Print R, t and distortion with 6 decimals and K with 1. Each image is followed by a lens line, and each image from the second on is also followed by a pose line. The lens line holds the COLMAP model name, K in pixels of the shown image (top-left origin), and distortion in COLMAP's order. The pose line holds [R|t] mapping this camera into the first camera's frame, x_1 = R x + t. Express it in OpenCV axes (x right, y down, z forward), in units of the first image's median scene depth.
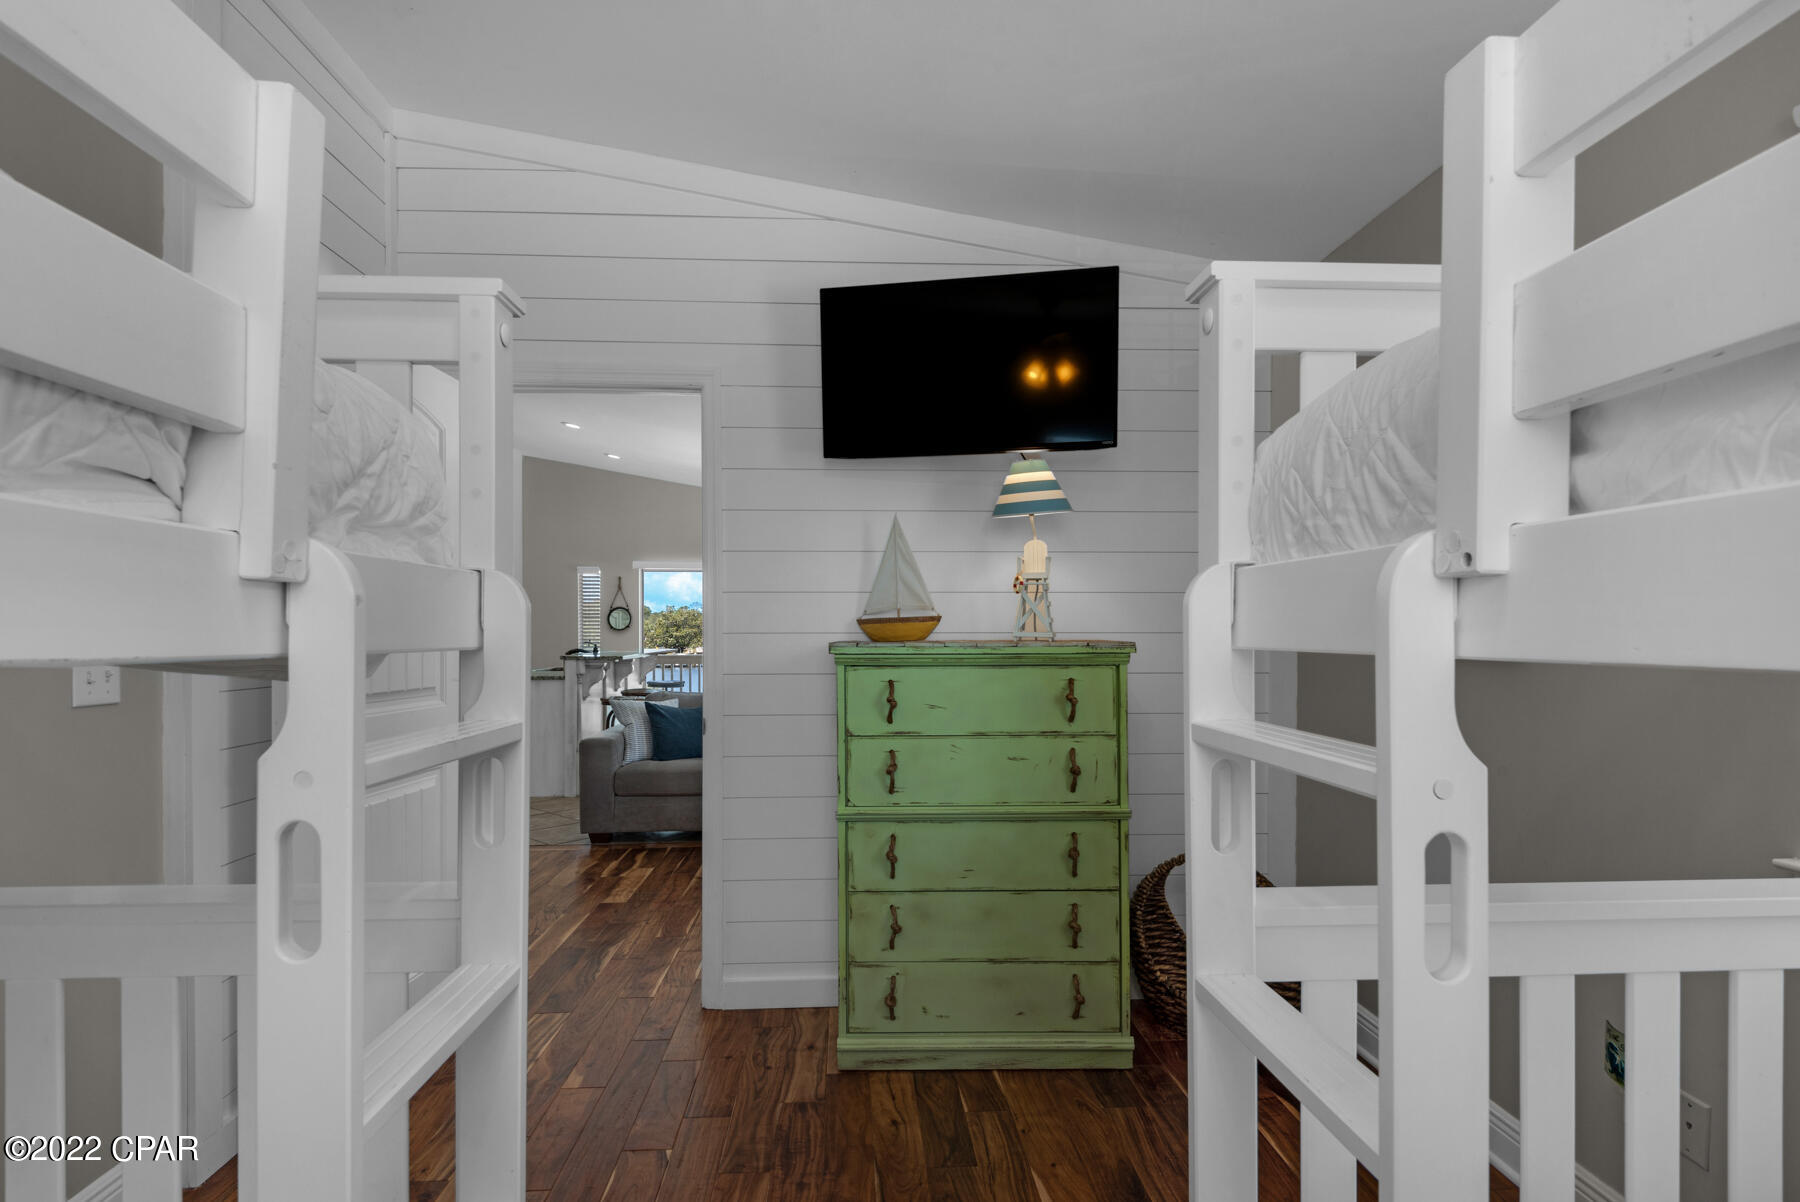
lens RADIAL K [[896.8, 0, 900.0], [0, 896.8, 601.0], [0, 0, 1]] dist [0.002355, 0.000100]
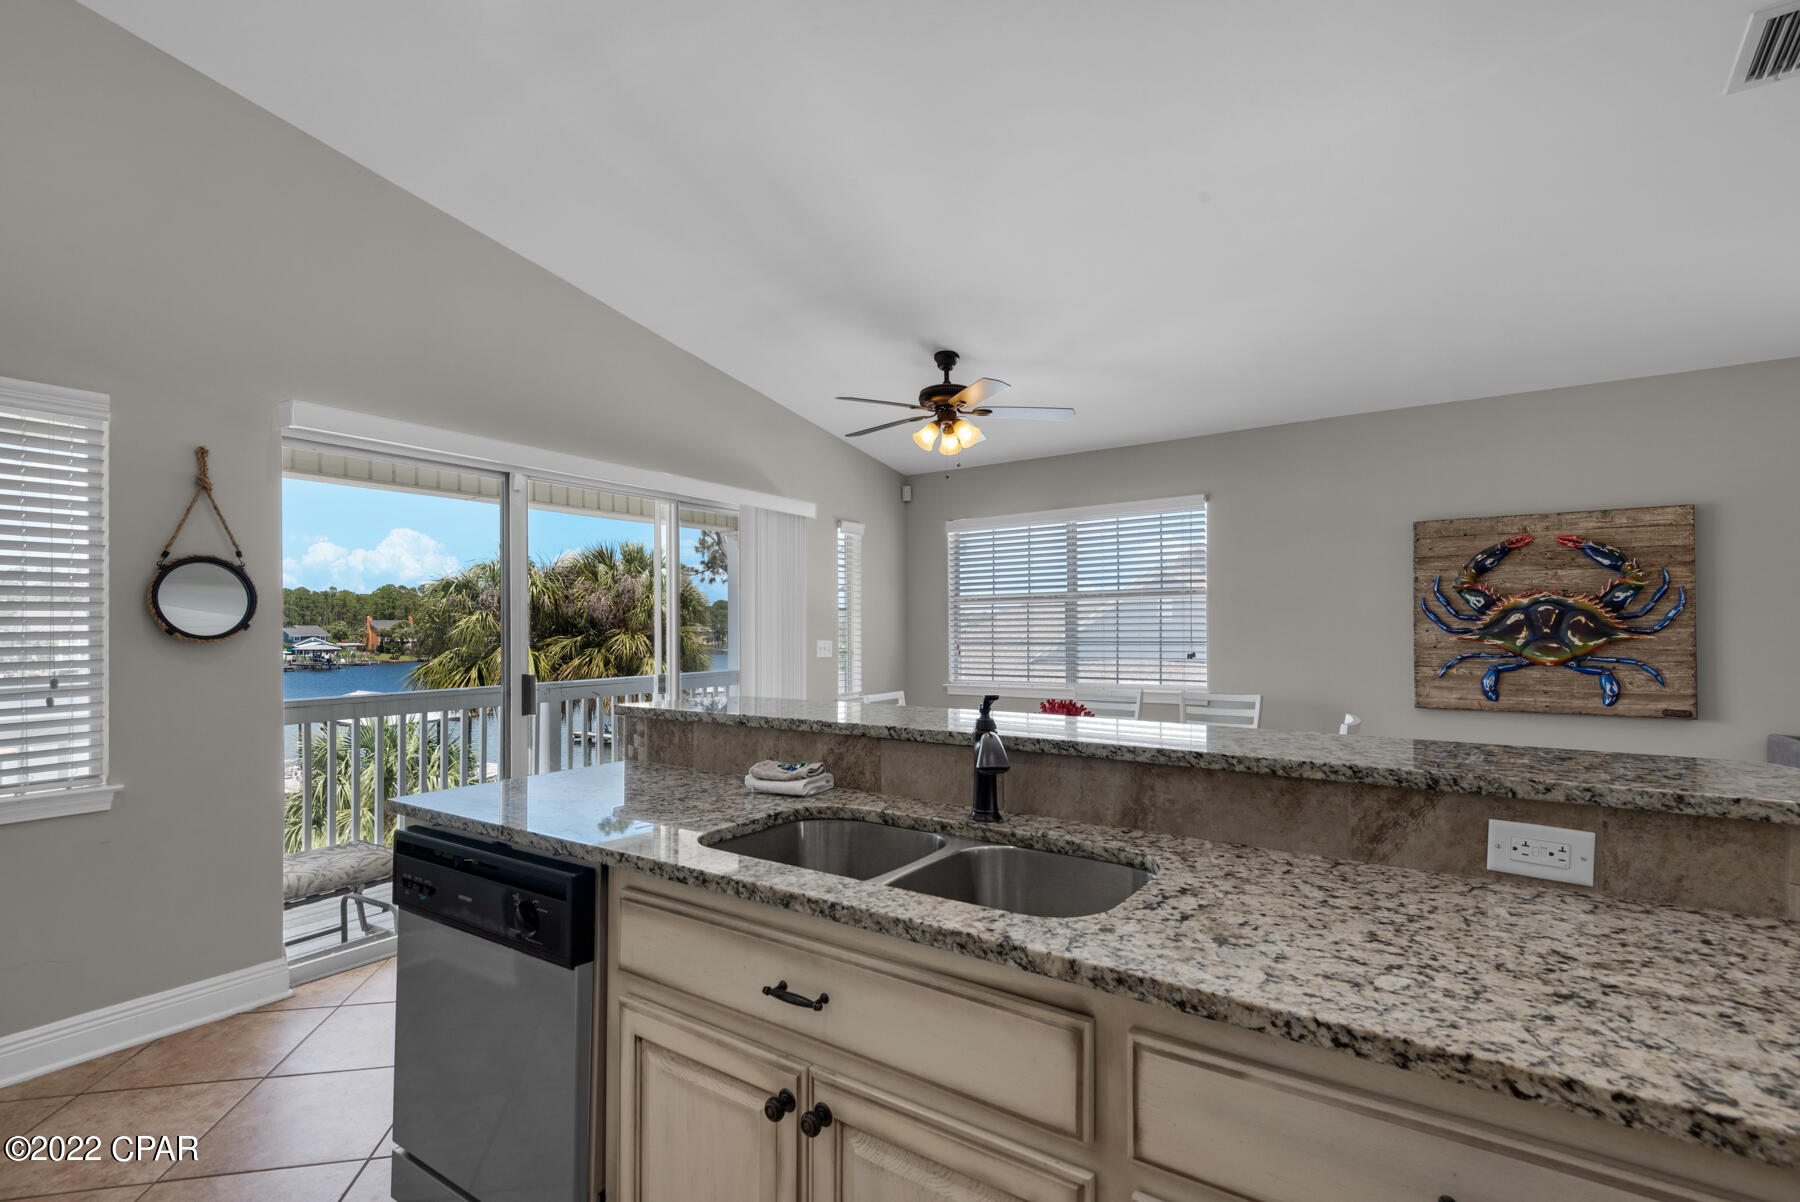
lens RADIAL K [[823.1, 0, 892.5], [0, 823.1, 619.0], [0, 0, 1]] dist [0.001107, -0.000039]
pose [[0.618140, 0.009487, 0.786011, -0.599020], [-0.022240, 0.999738, 0.005424, 0.031784], [-0.785753, -0.020834, 0.618189, 1.057028]]
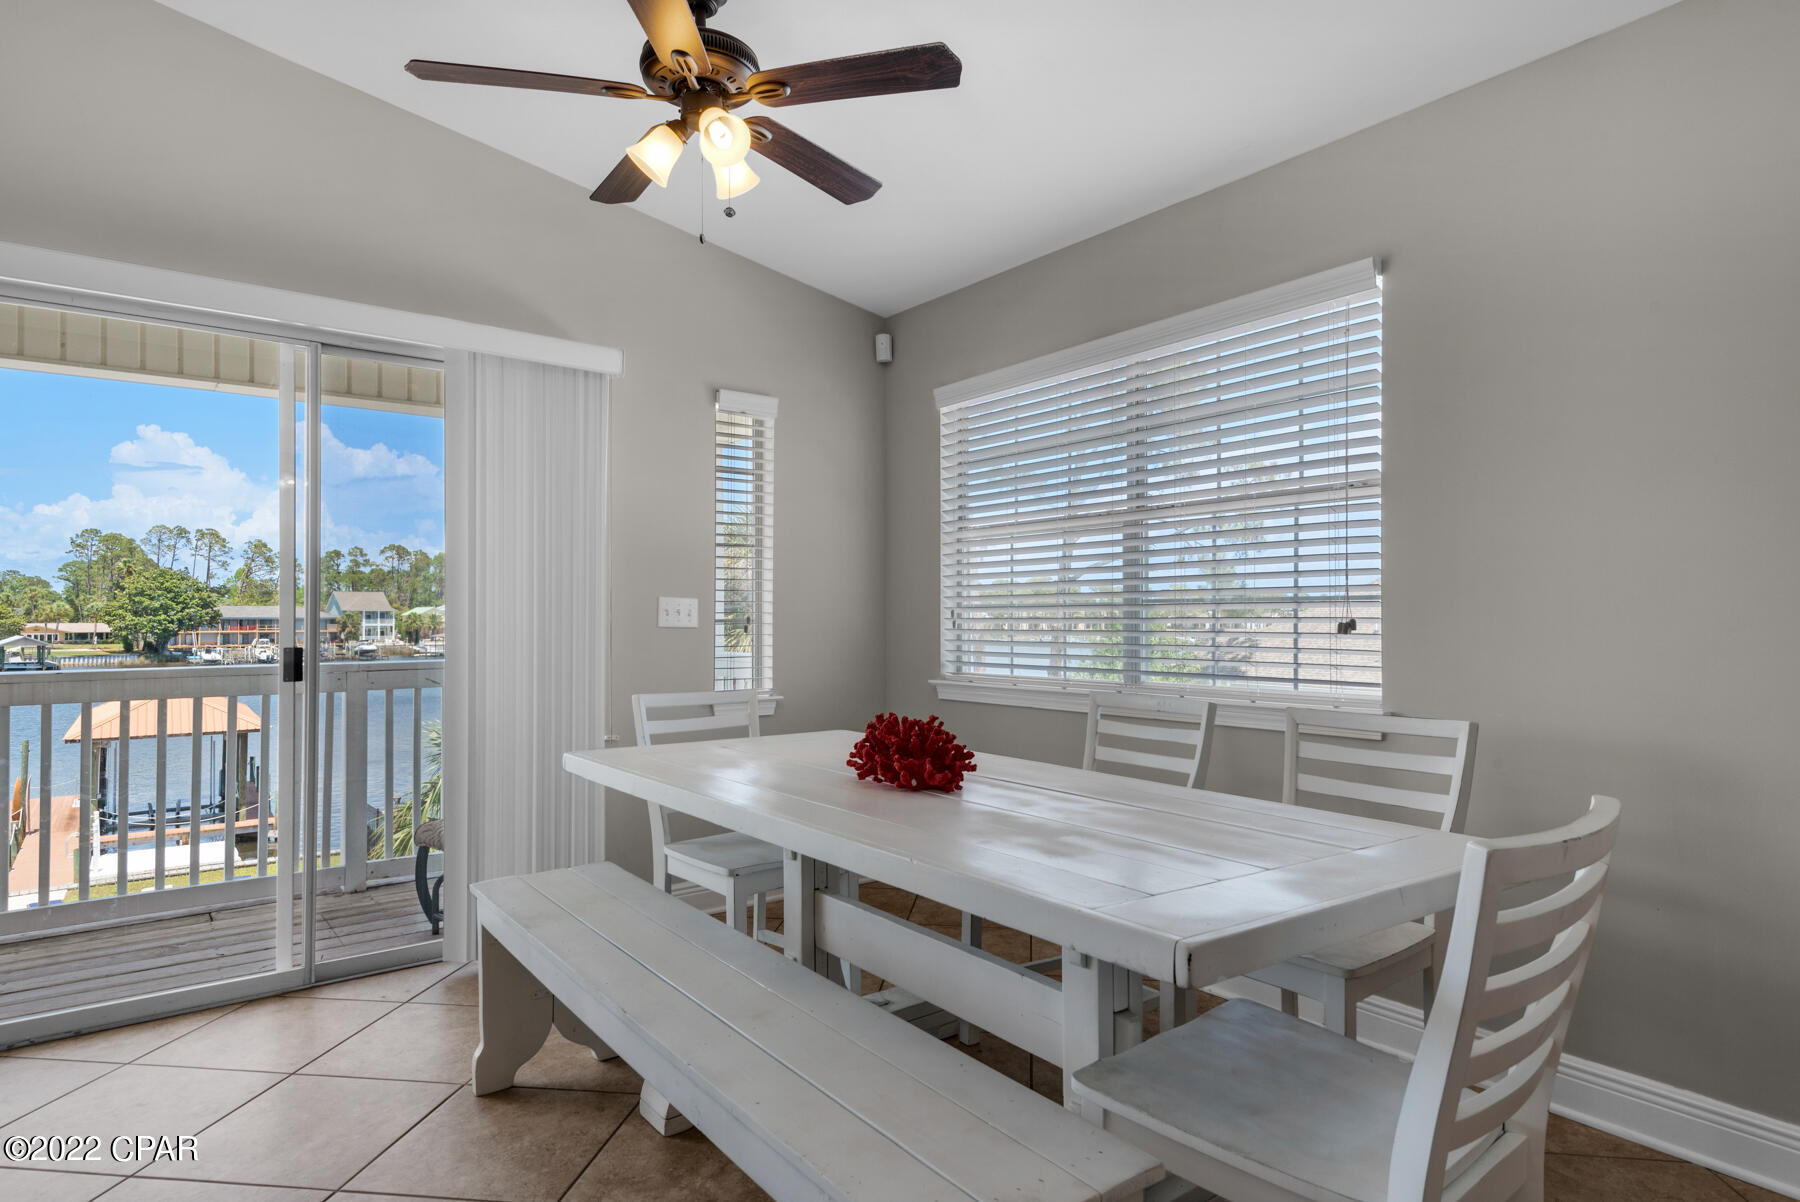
lens RADIAL K [[1016.7, 0, 905.8], [0, 1016.7, 607.3], [0, 0, 1]] dist [0.016859, -0.001650]
pose [[0.826240, 0.007720, 0.563265, -0.228915], [-0.020566, 0.999653, 0.016466, 0.051815], [-0.562943, -0.025189, 0.826112, 1.064340]]
